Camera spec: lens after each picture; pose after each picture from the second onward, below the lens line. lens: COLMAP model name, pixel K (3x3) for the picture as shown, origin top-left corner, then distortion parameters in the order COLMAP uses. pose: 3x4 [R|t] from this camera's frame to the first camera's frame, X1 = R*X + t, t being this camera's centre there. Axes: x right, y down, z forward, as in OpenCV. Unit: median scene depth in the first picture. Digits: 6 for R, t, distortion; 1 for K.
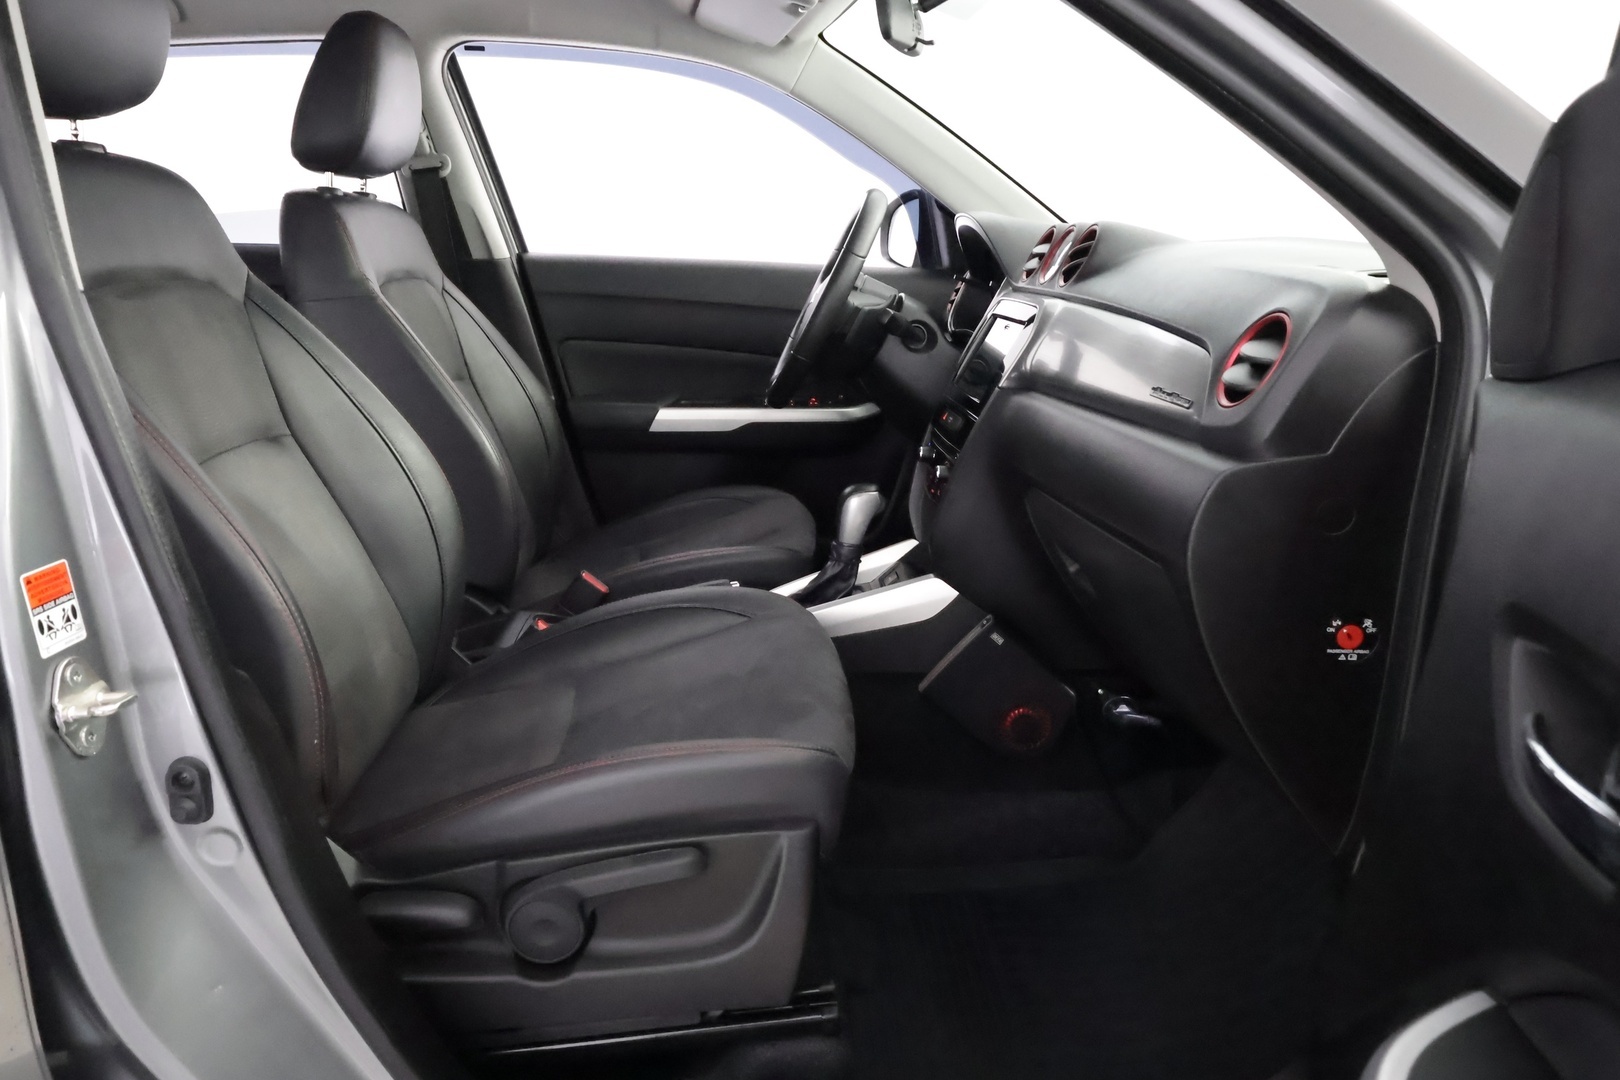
lens RADIAL K [[1167.3, 0, 814.2], [0, 1167.3, 540.2], [0, 0, 1]] dist [0.004576, 0.003856]
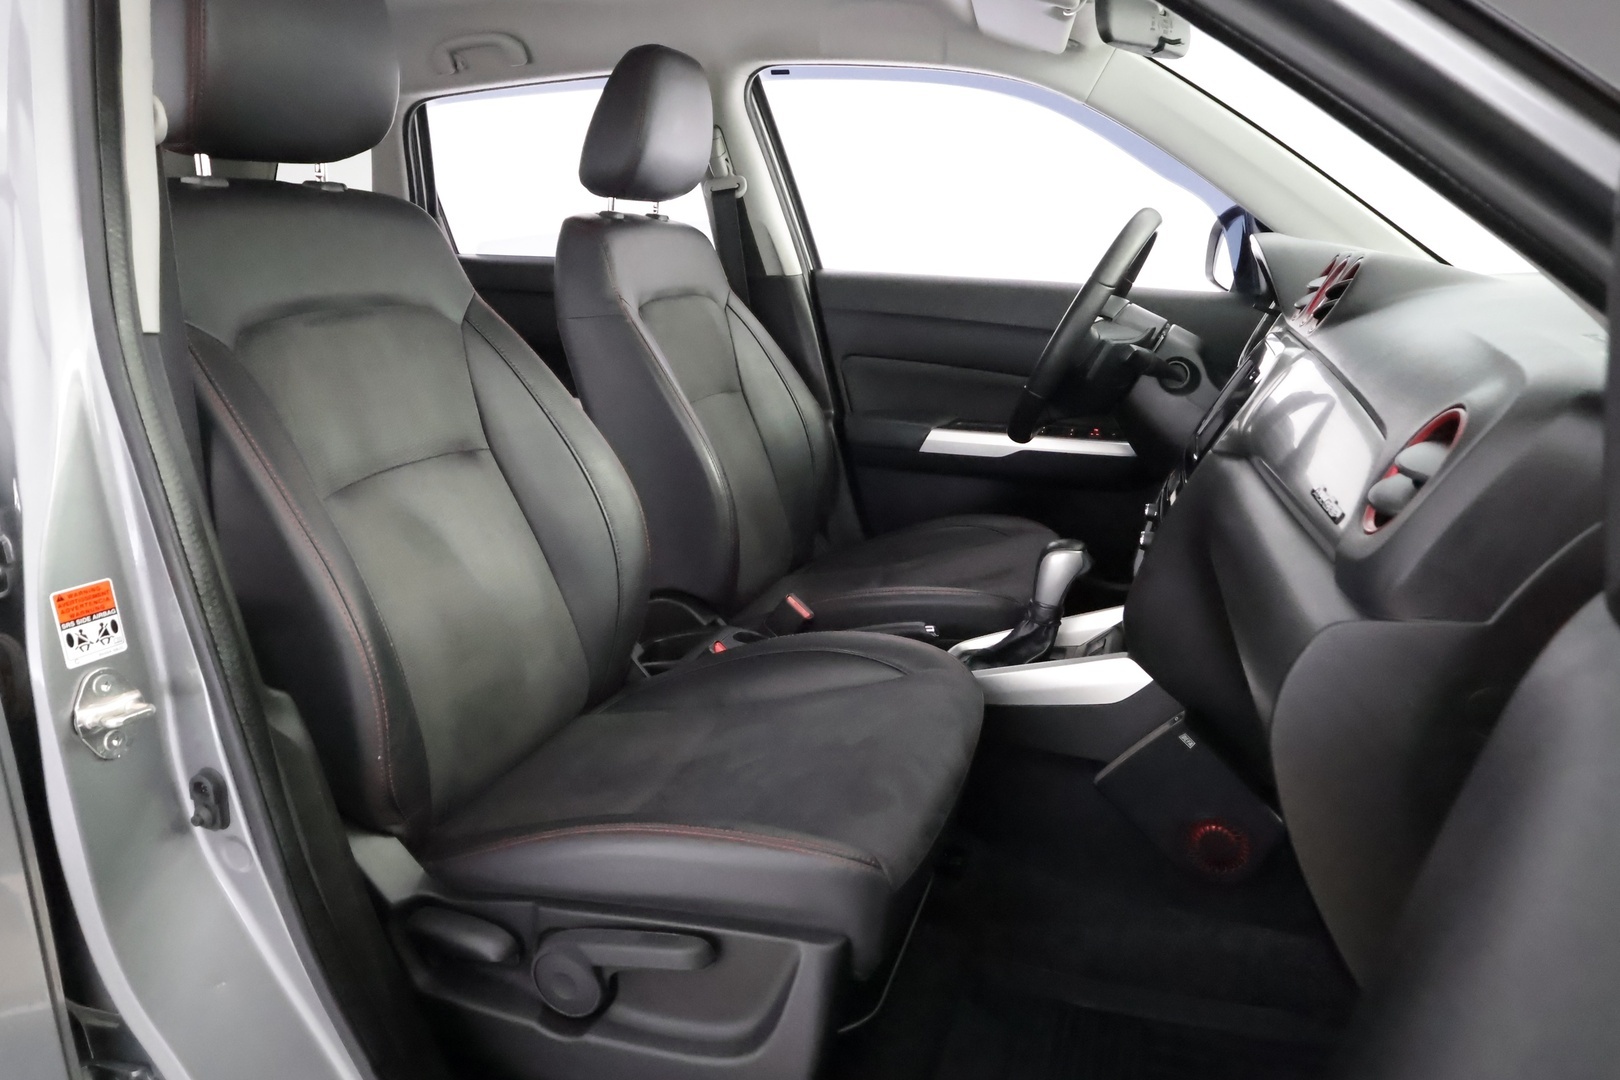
lens RADIAL K [[1095.5, 0, 806.7], [0, 1095.5, 539.8], [0, 0, 1]] dist [0.001241, -0.002310]
pose [[0.924674, 0.104162, -0.366236, 0.160529], [-0.098060, 0.994555, 0.035282, -0.057048], [0.367916, 0.003289, 0.929853, 0.135352]]
